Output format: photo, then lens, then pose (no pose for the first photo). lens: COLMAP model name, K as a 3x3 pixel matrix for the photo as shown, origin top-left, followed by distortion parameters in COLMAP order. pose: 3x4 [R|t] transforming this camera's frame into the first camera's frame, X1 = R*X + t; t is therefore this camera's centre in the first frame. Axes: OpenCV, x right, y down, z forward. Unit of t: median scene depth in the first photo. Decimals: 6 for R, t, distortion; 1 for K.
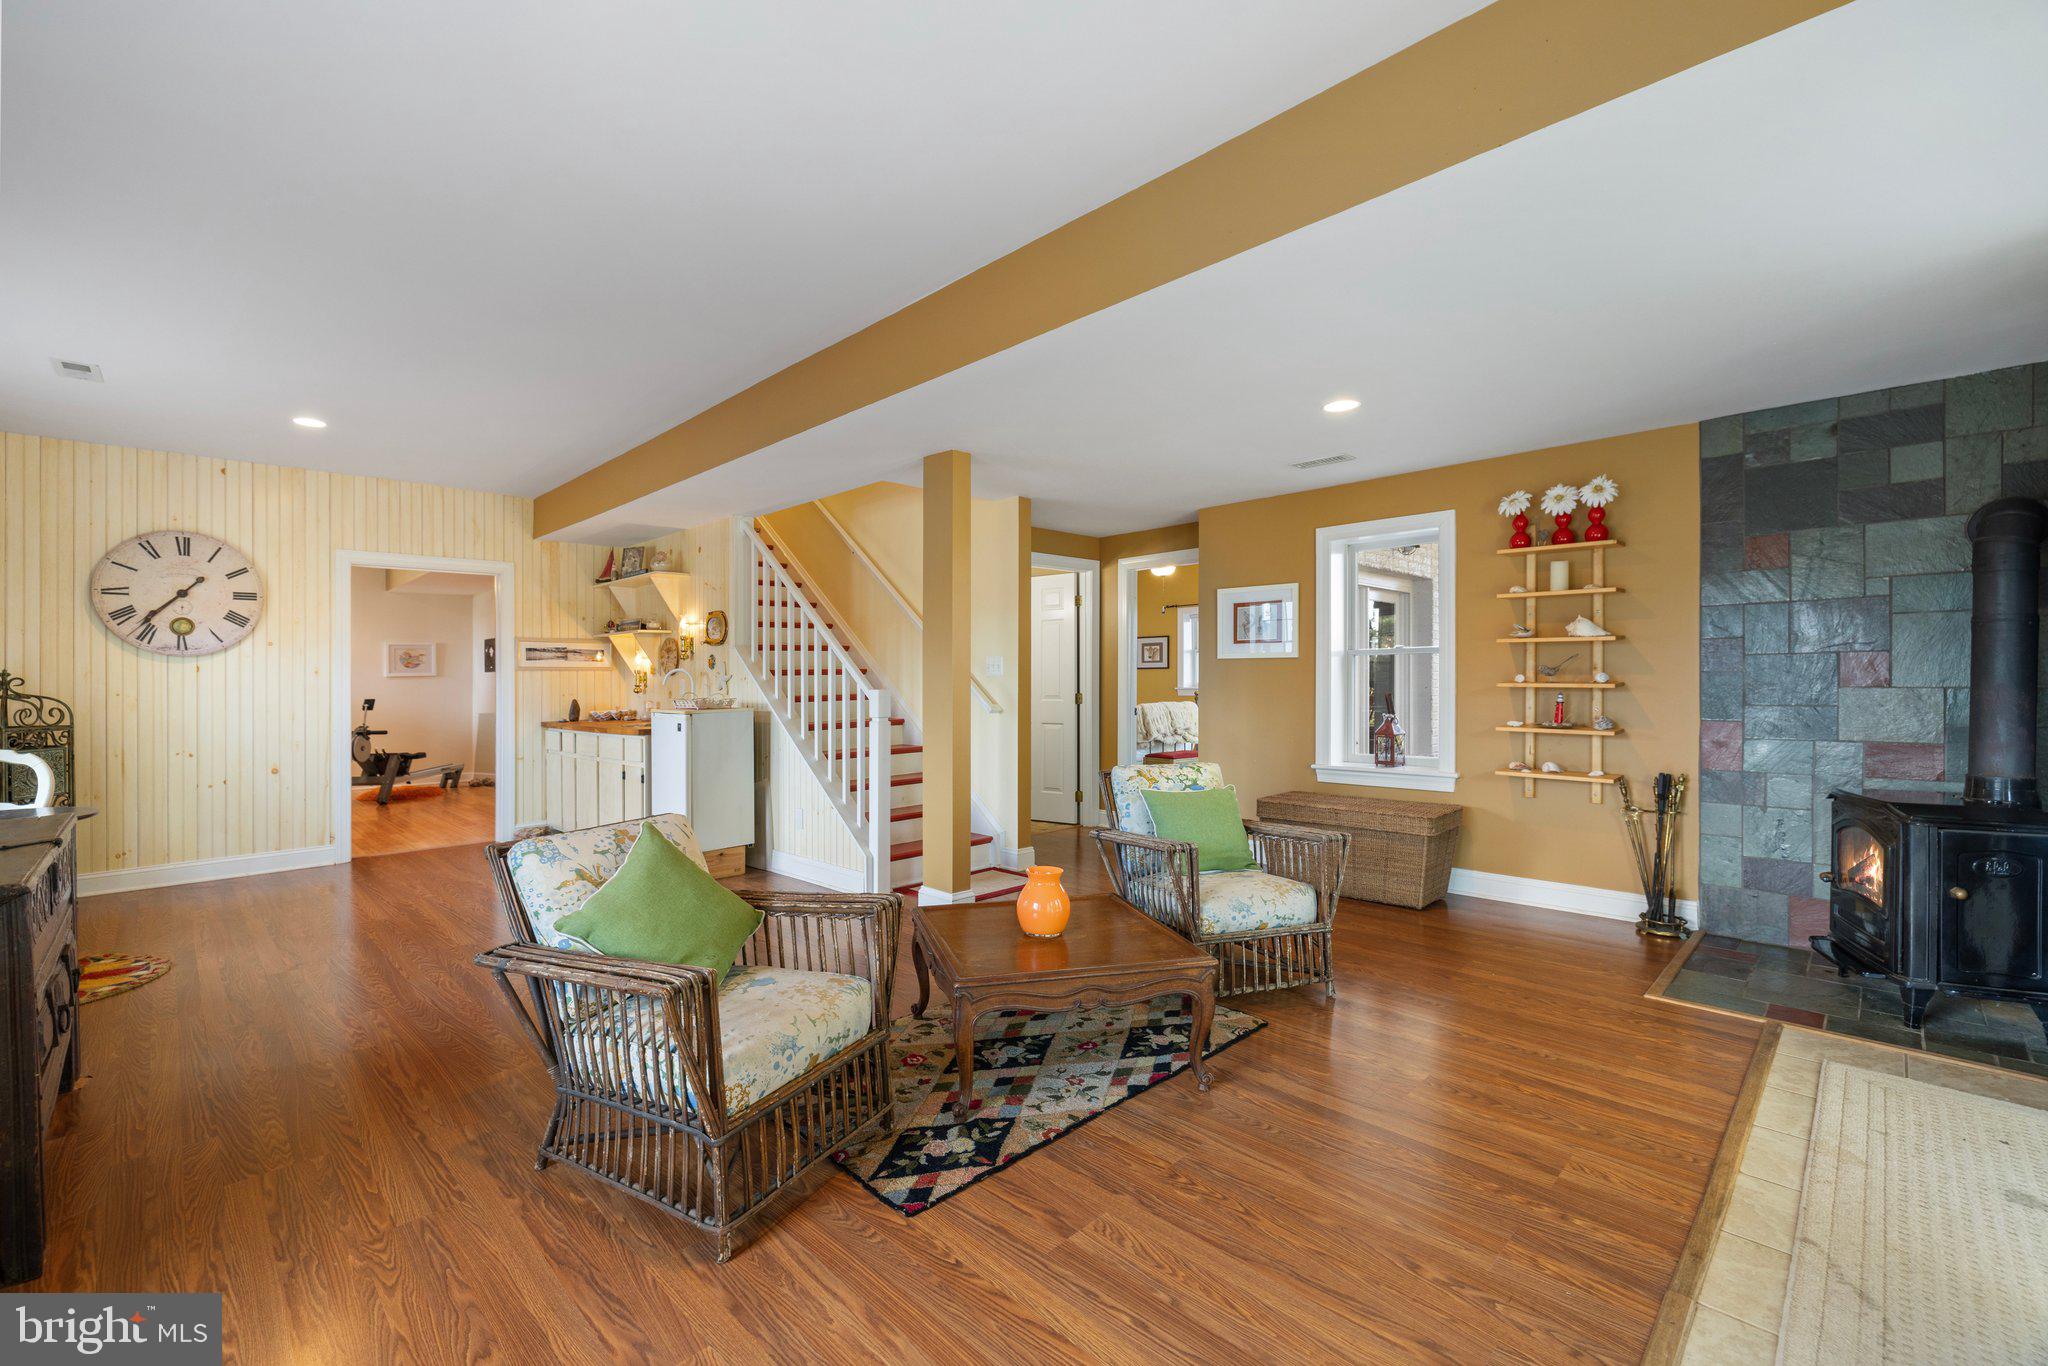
lens RADIAL K [[863.9, 0, 1007.2], [0, 863.9, 667.0], [0, 0, 1]] dist [0.000265, -0.000491]
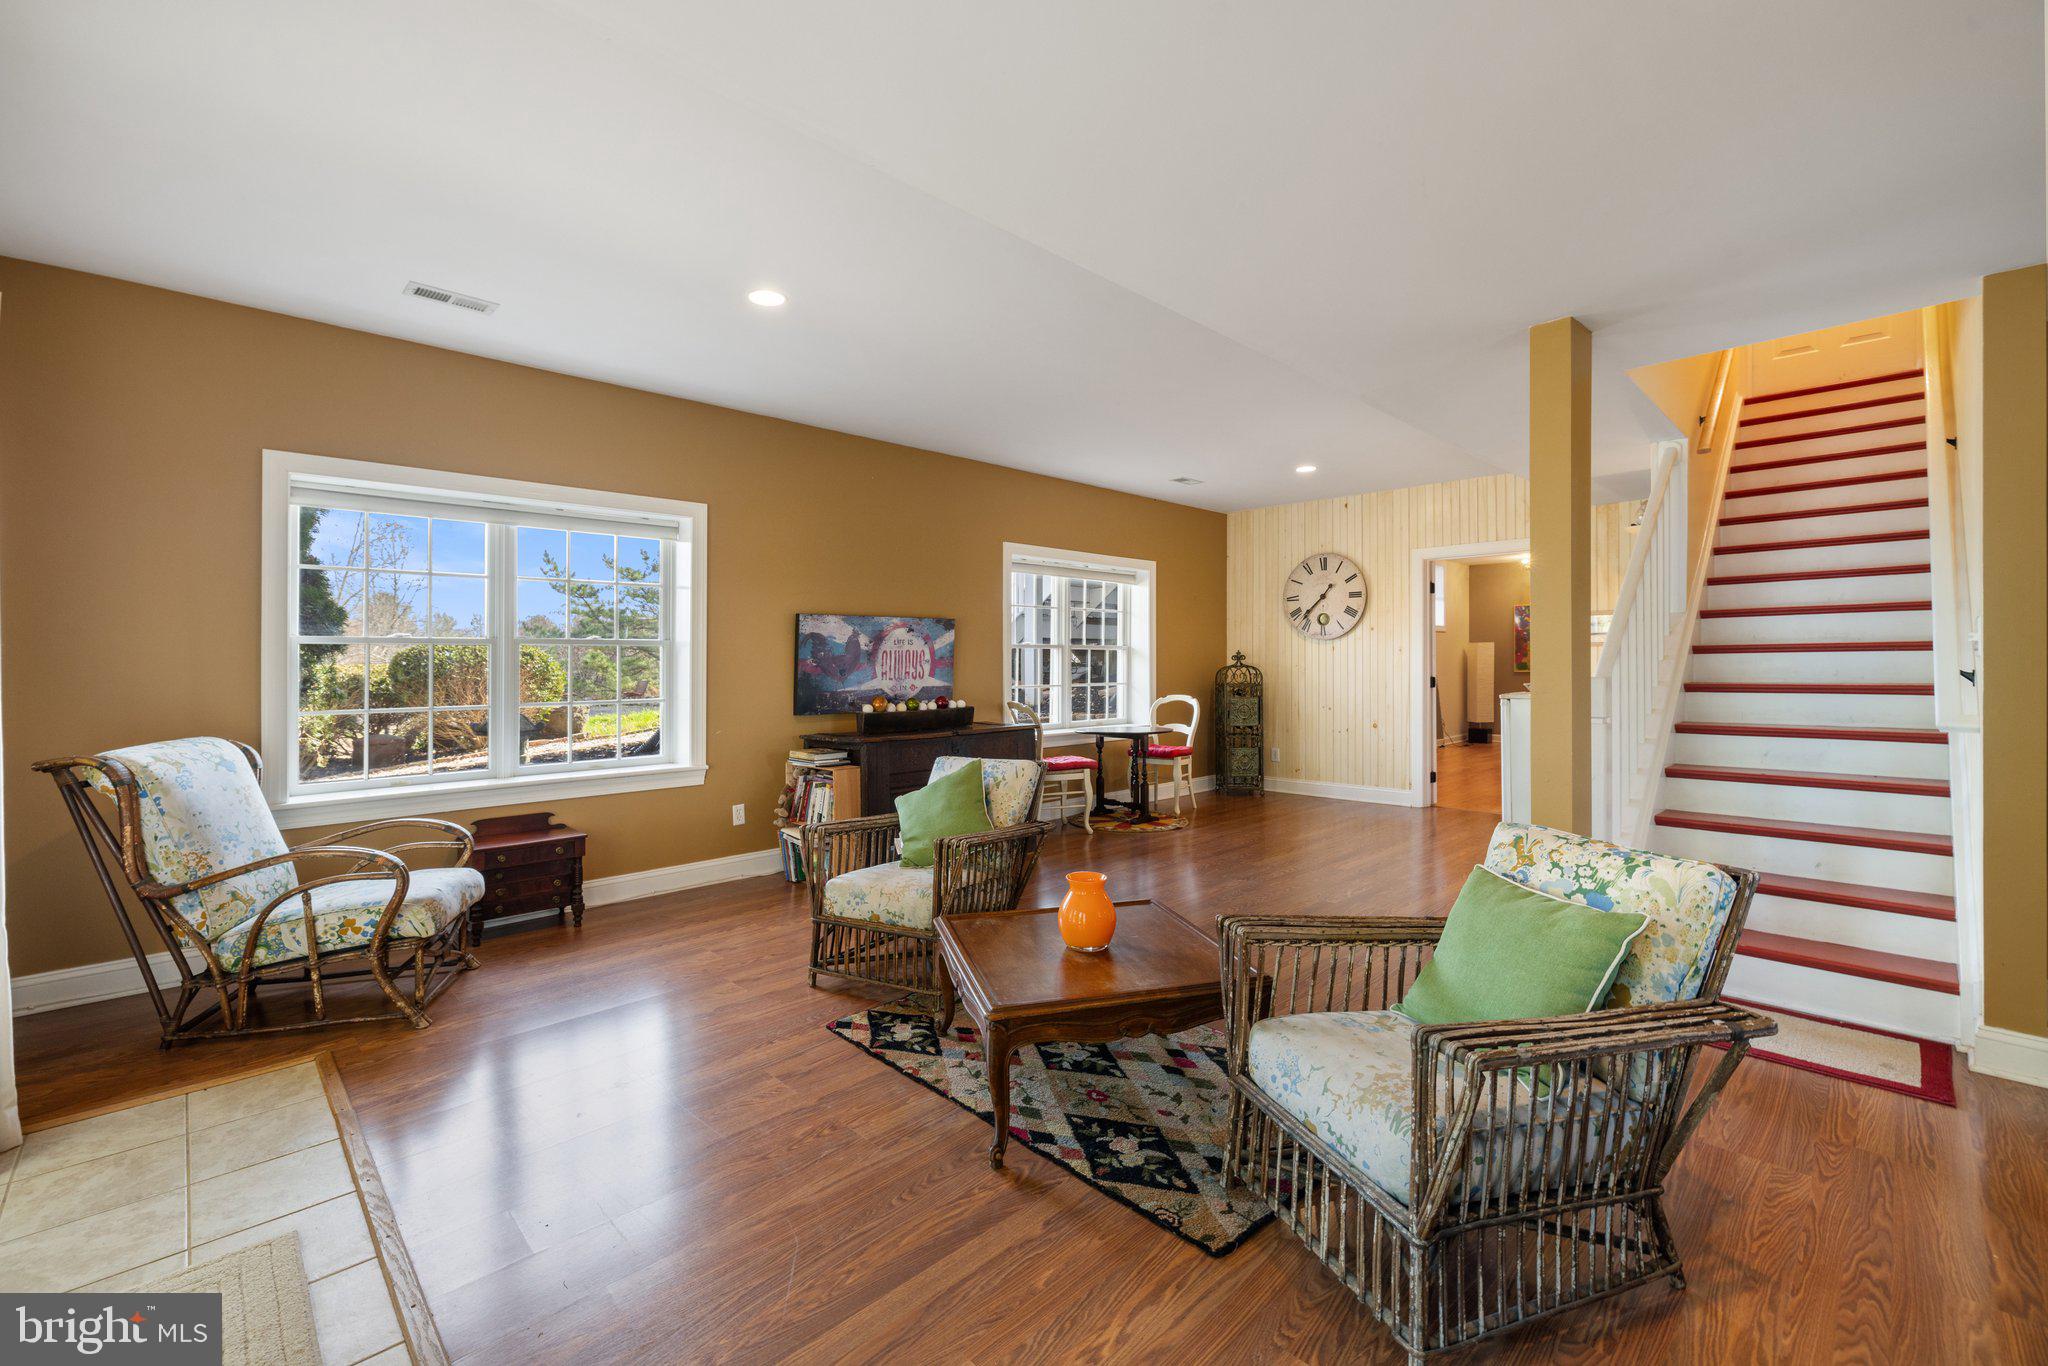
lens RADIAL K [[863.9, 0, 1007.2], [0, 863.9, 667.0], [0, 0, 1]] dist [0.000265, -0.000491]
pose [[-0.009118, 0.018895, -0.999780, 0.519256], [0.018158, 0.999660, 0.018727, -0.004078], [0.999794, -0.017984, -0.009458, 0.506675]]
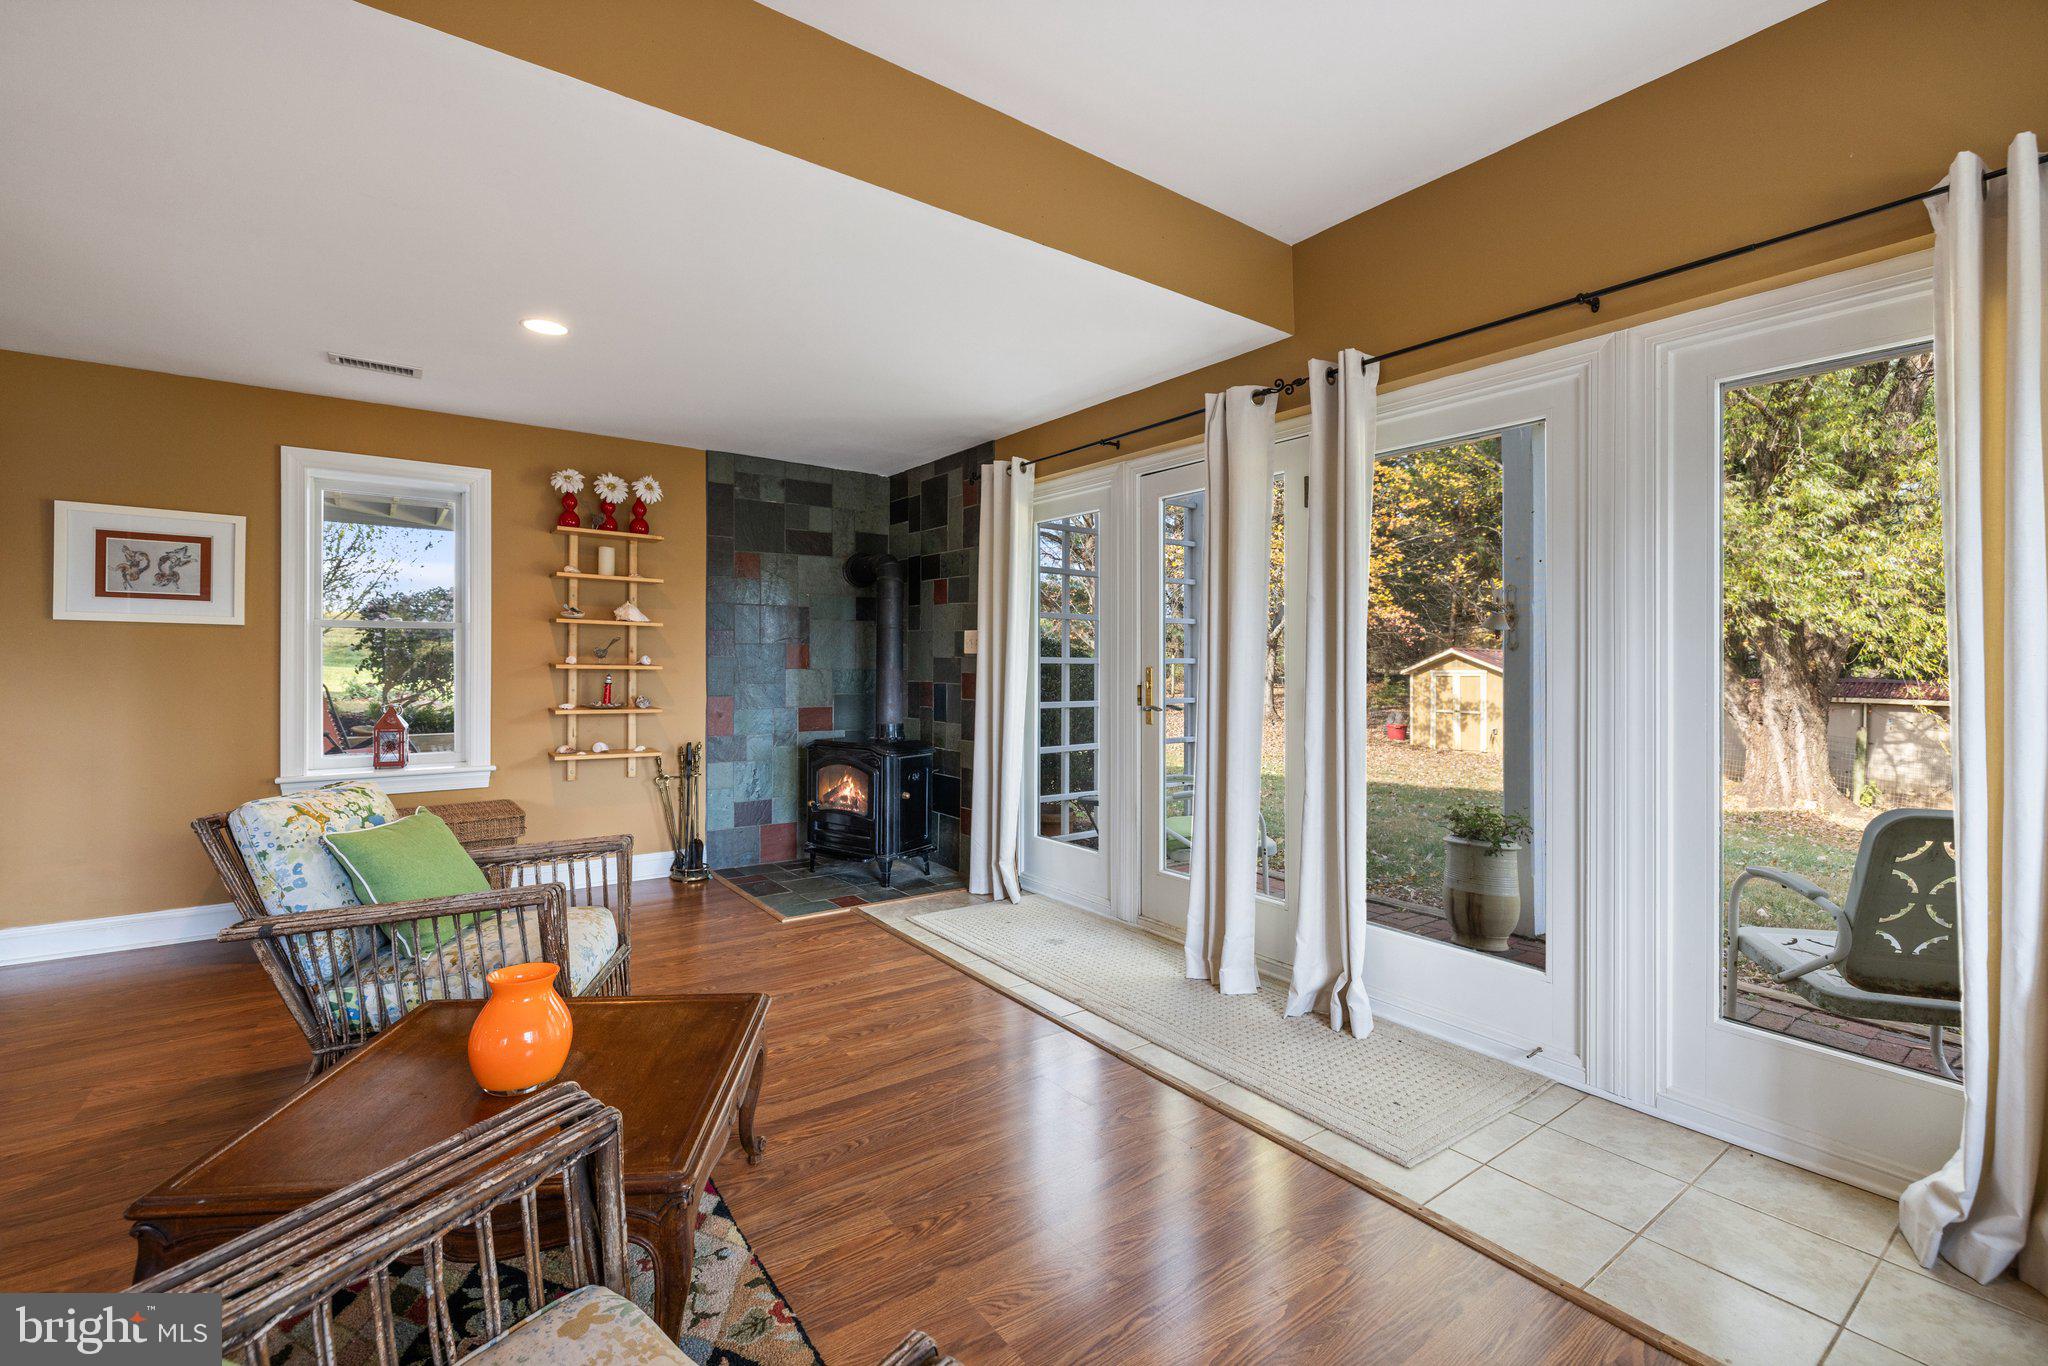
lens RADIAL K [[860.9, 0, 1005.5], [0, 860.9, 661.9], [0, 0, 1]] dist [0.000138, -0.000077]
pose [[0.156354, 0.011634, 0.987633, -0.265384], [-0.020650, 0.999751, -0.008508, 0.011964], [-0.987485, -0.019065, 0.156556, 0.322781]]
